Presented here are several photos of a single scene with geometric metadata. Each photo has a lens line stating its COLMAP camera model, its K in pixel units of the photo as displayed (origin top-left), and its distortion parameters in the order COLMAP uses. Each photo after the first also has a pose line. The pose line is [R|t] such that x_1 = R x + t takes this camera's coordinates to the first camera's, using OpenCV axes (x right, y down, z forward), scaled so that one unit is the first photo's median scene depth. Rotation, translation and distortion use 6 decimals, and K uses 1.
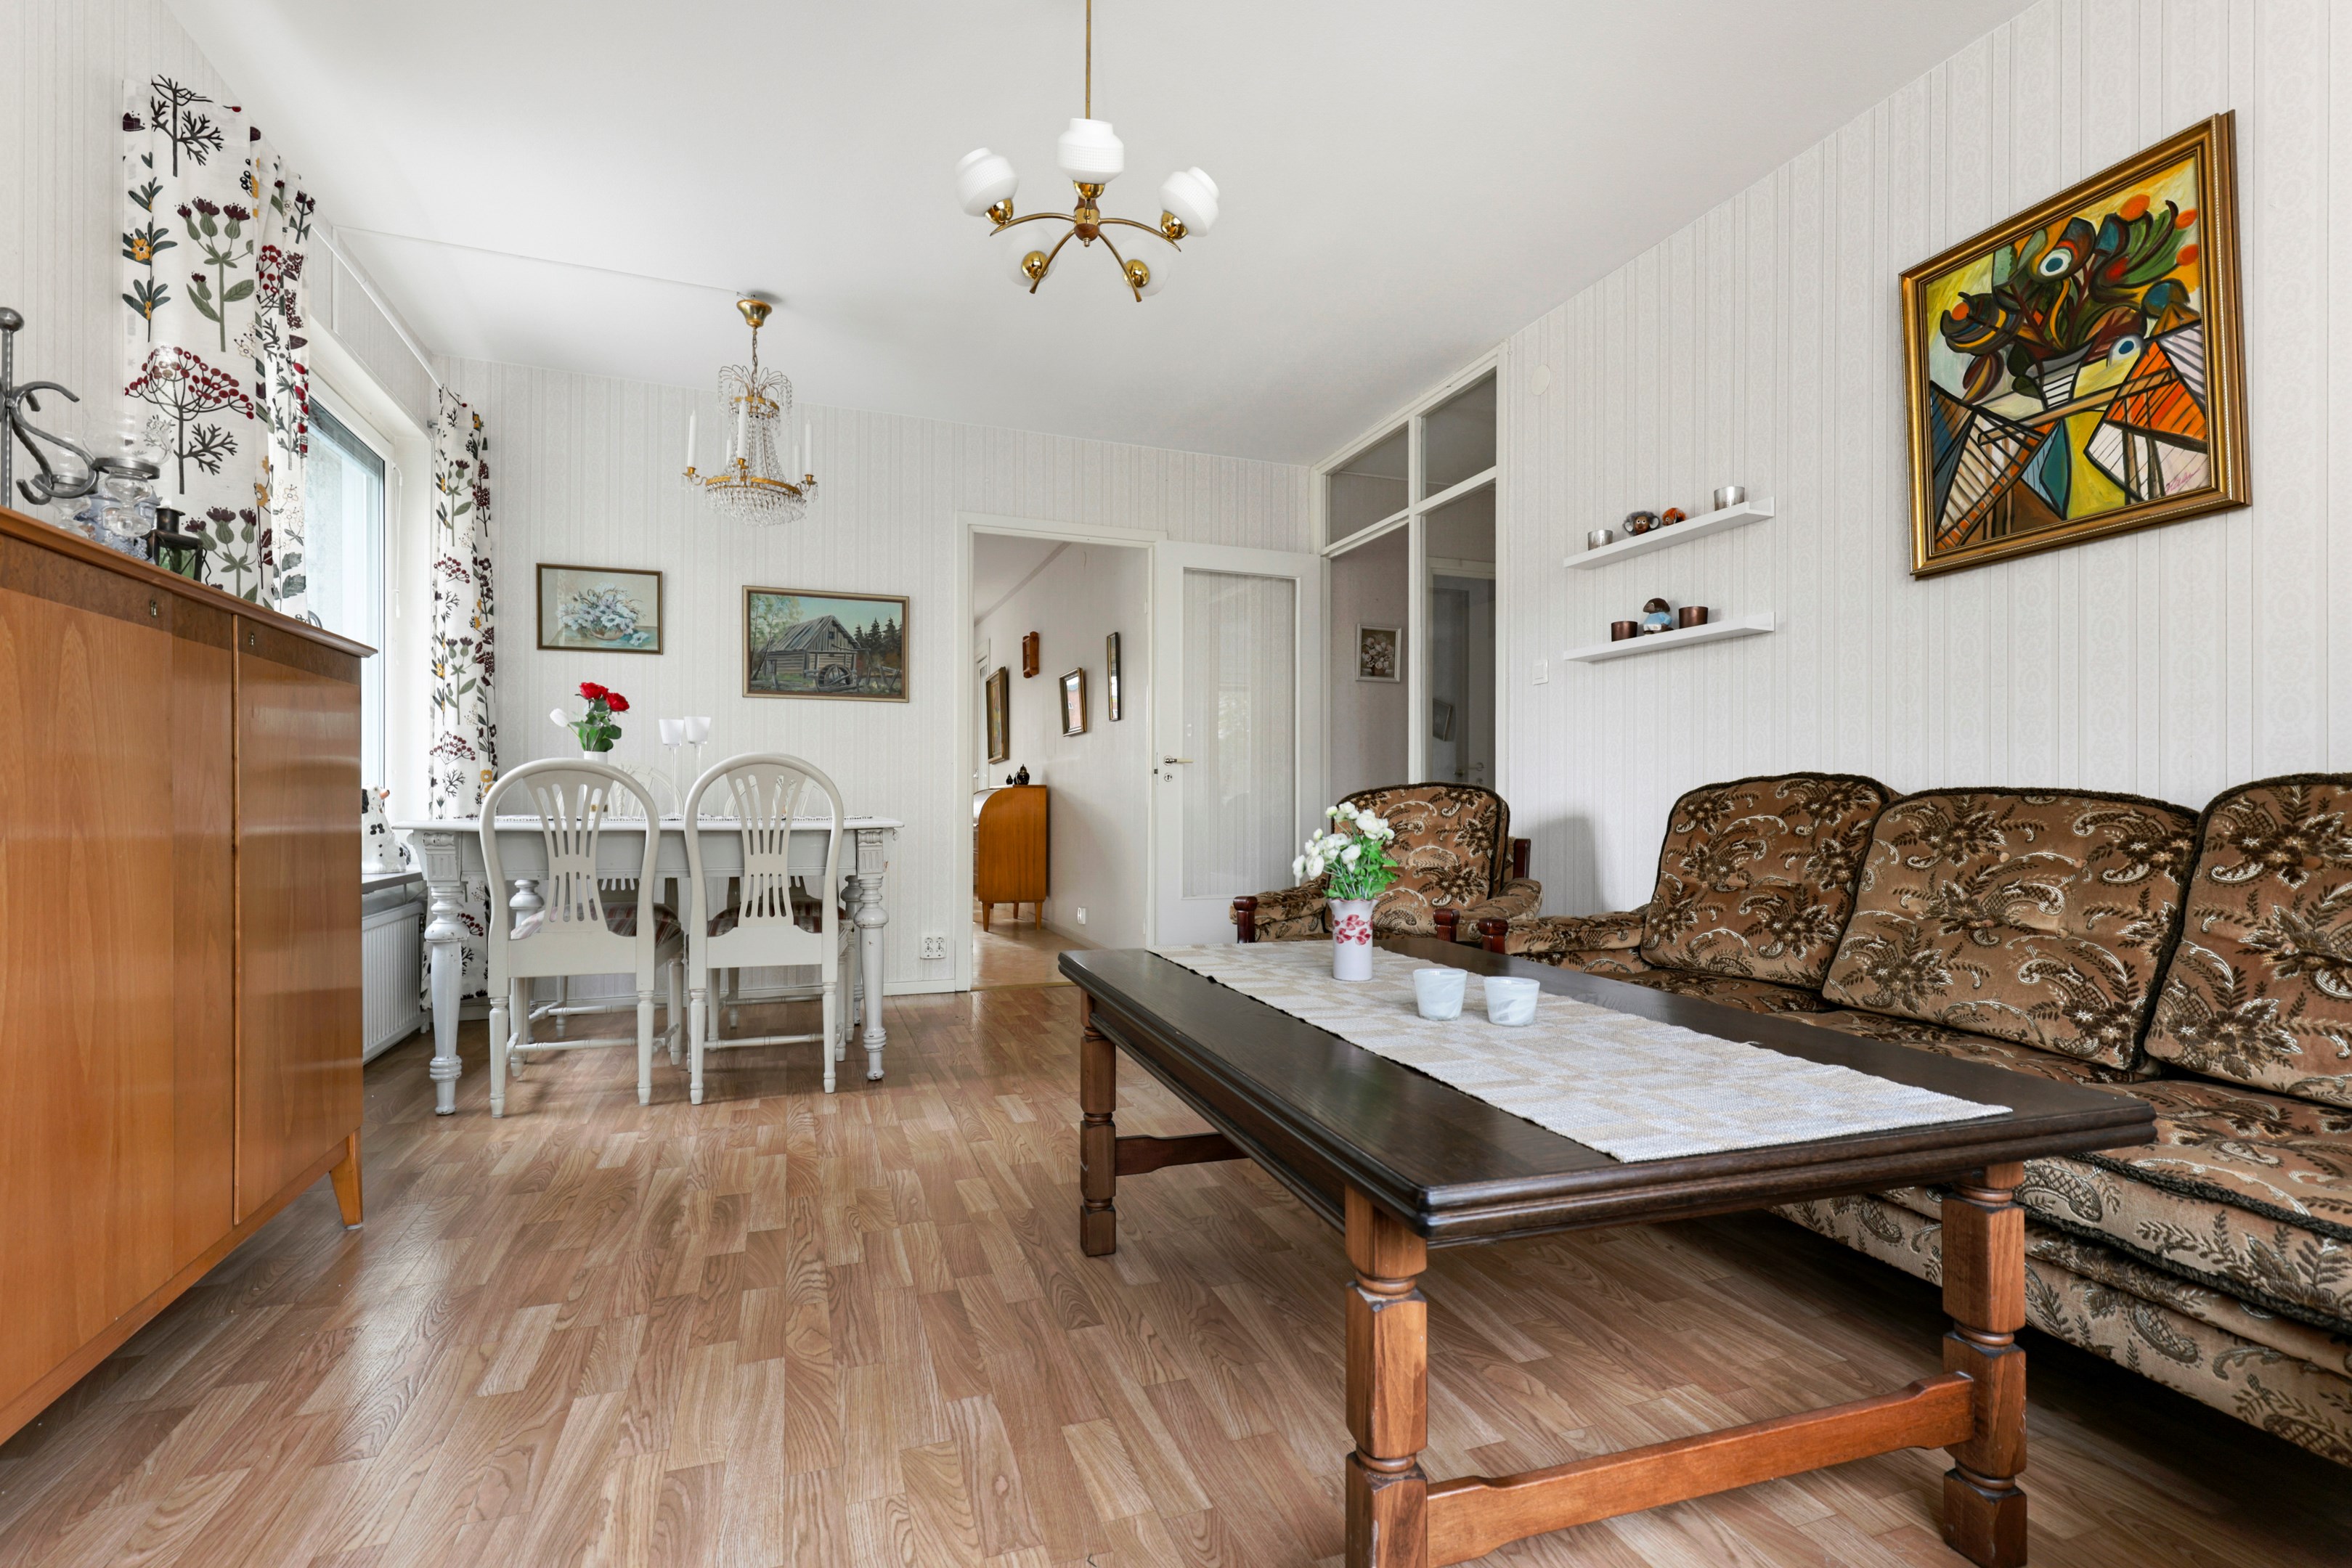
lens RADIAL K [[1124.2, 0, 1173.7], [0, 1124.2, 807.9], [0, 0, 1]] dist [-0.056638, 0.000306]
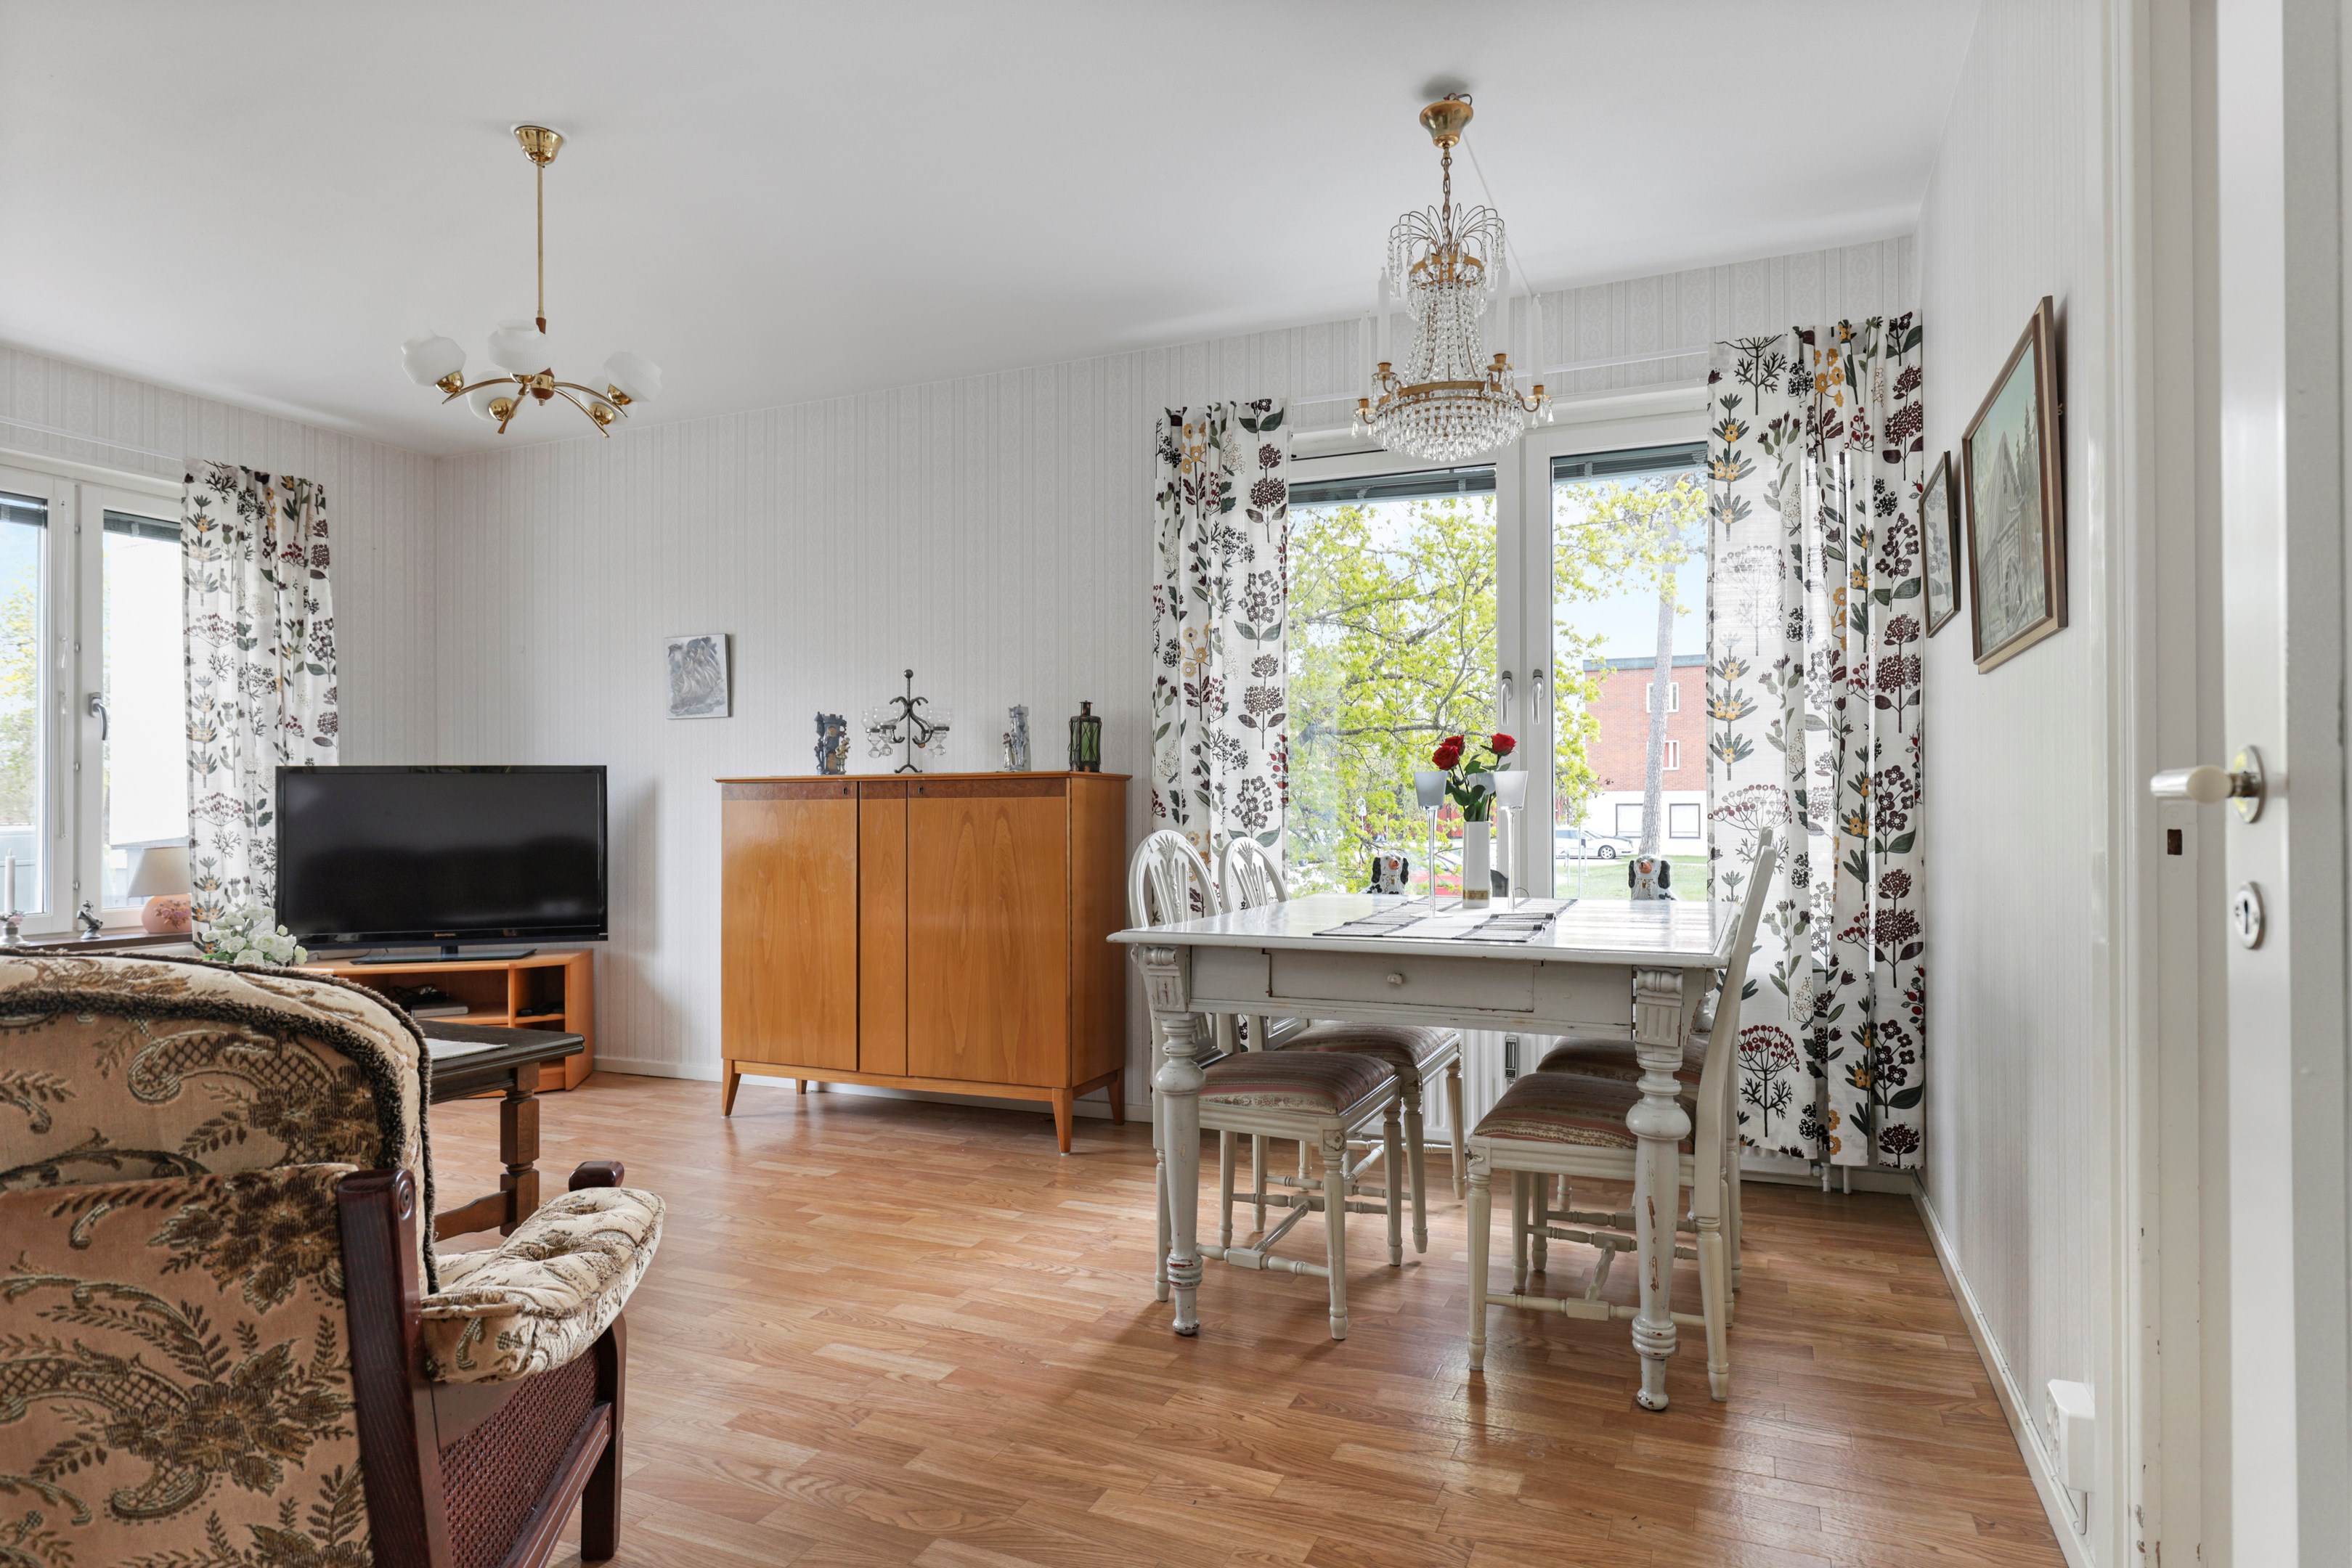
lens RADIAL K [[1300.2, 0, 1209.4], [0, 1300.2, 794.0], [0, 0, 1]] dist [-0.002062, -0.000501]
pose [[-0.674220, -0.007131, -0.738496, 0.435448], [-0.001219, 0.999963, -0.008543, -0.094706], [0.738529, -0.004859, -0.674204, 2.368039]]
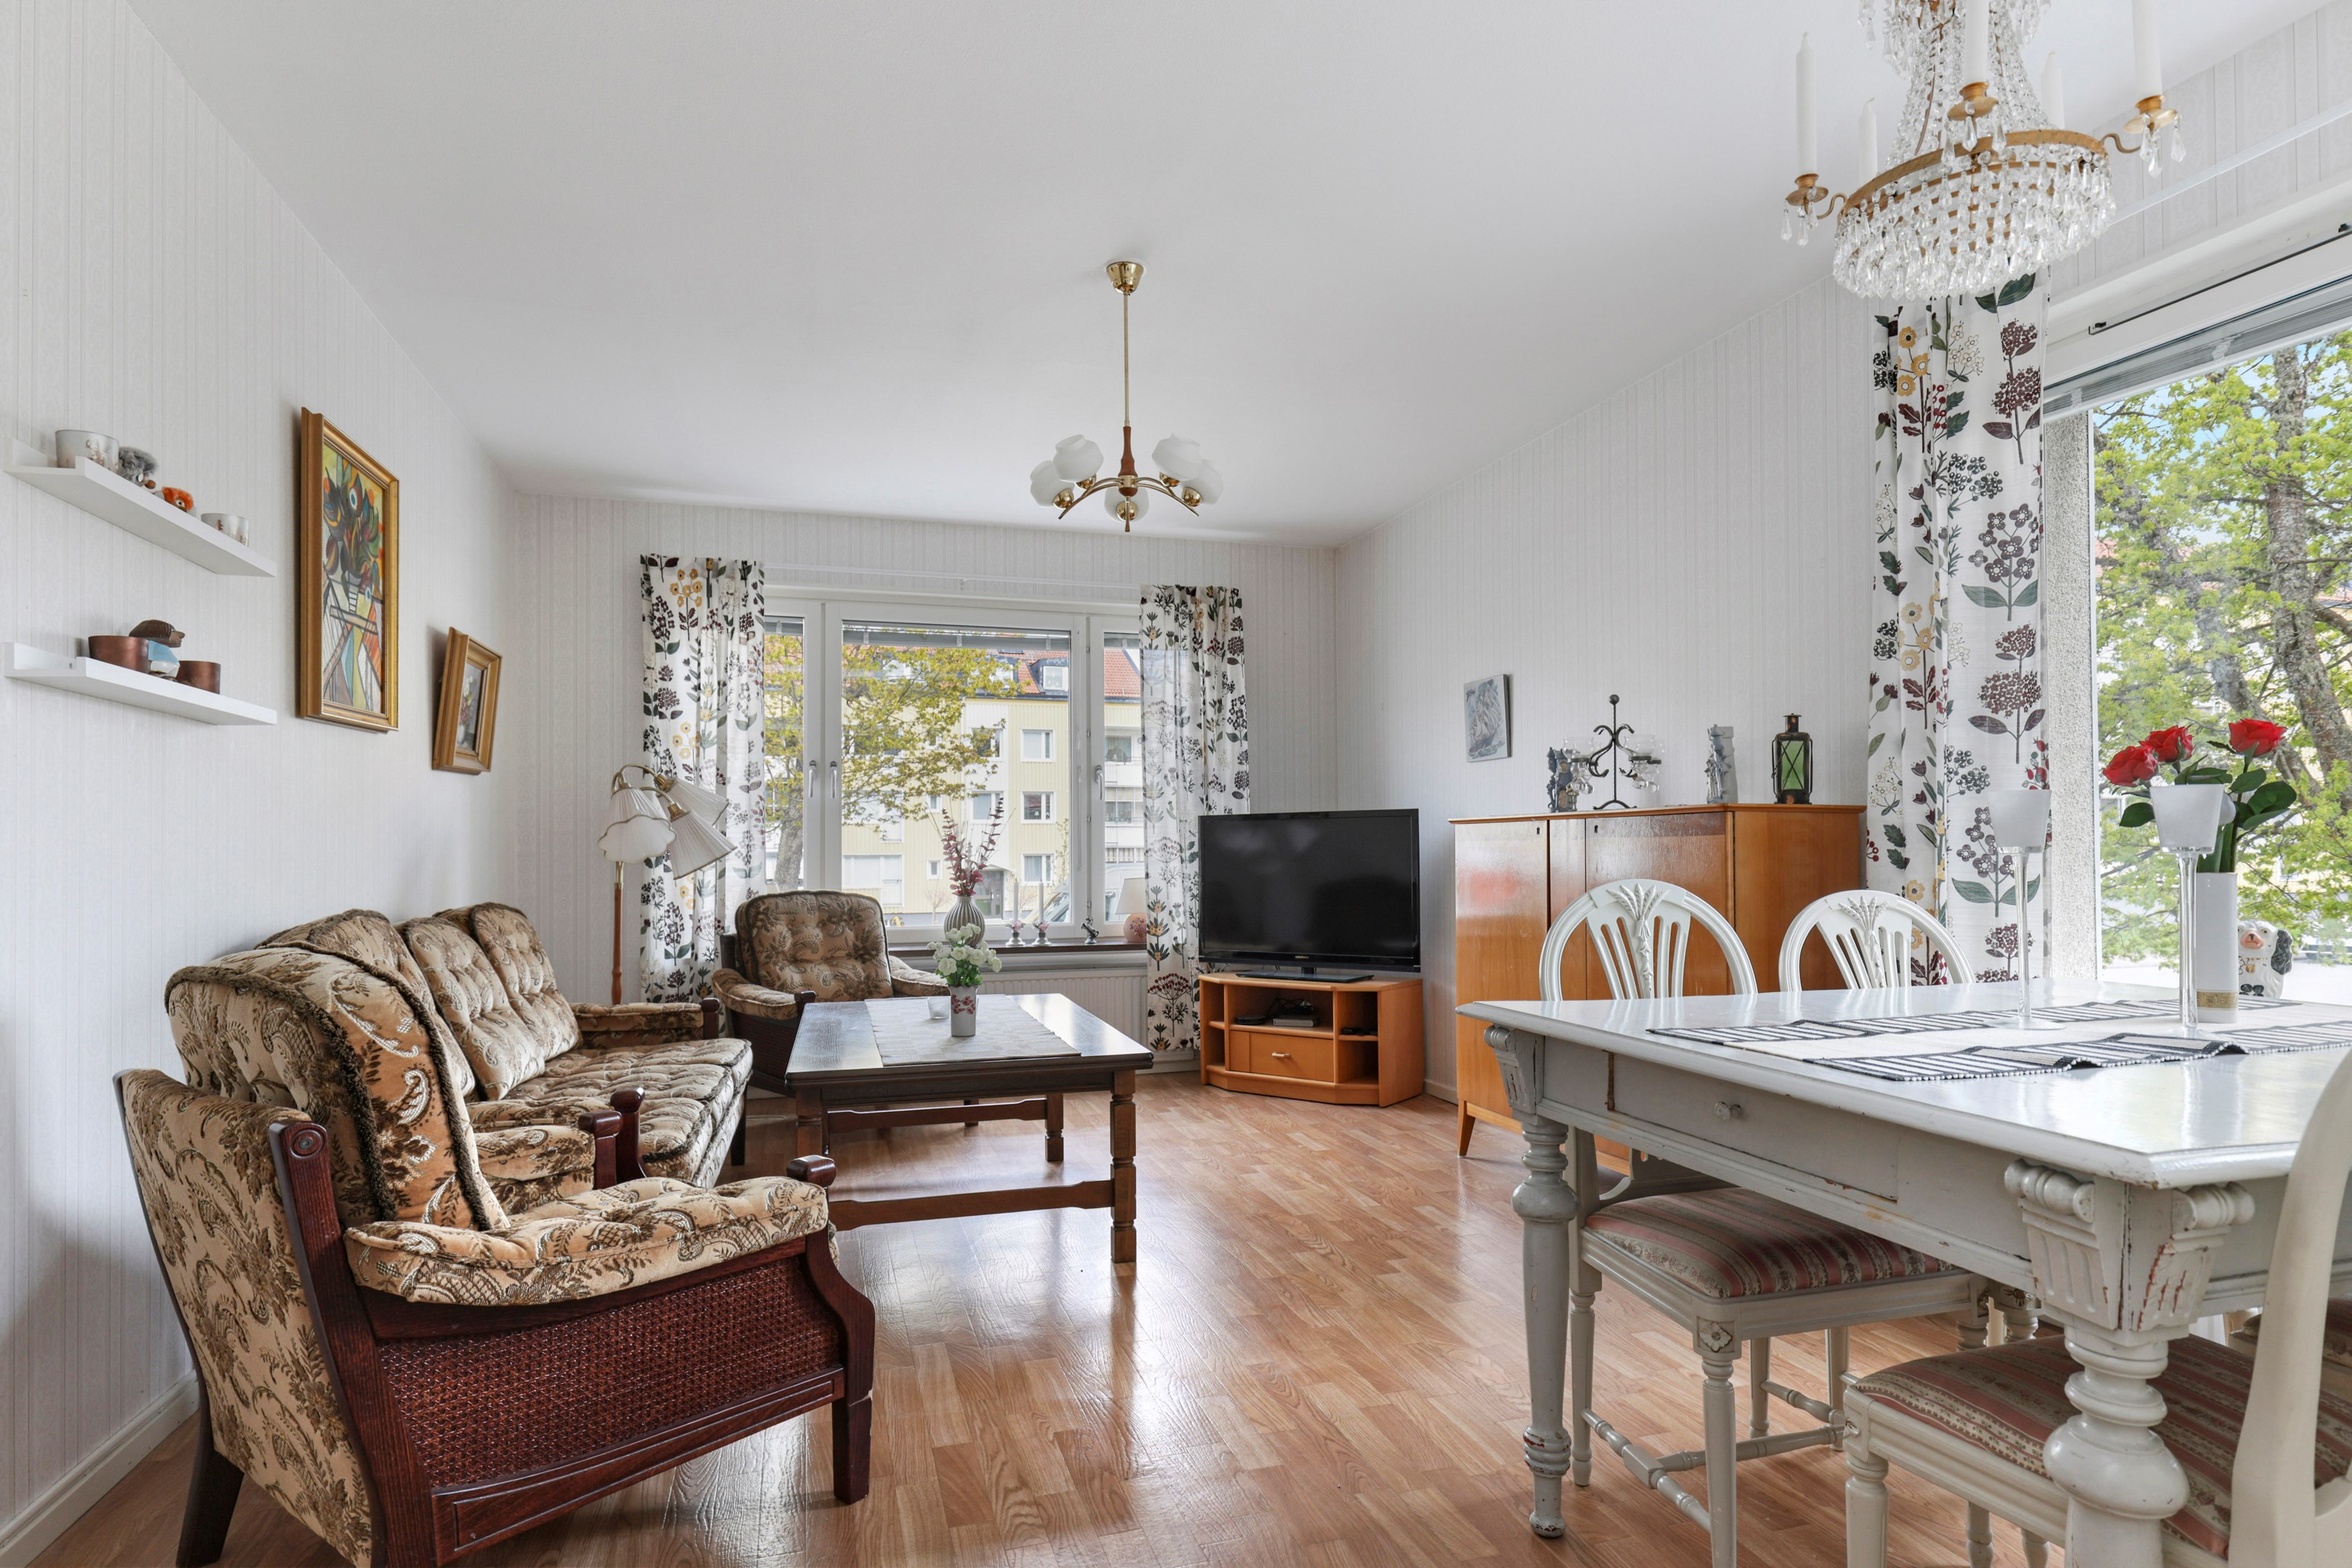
lens RADIAL K [[1275.7, 0, 1182.2], [0, 1275.7, 820.6], [0, 0, 1]] dist [-0.000664, 0.000149]
pose [[-0.999102, 0.003888, 0.042189, -0.201508], [0.003097, 0.999819, -0.018794, -0.096956], [-0.042255, -0.018646, -0.998933, 2.462216]]
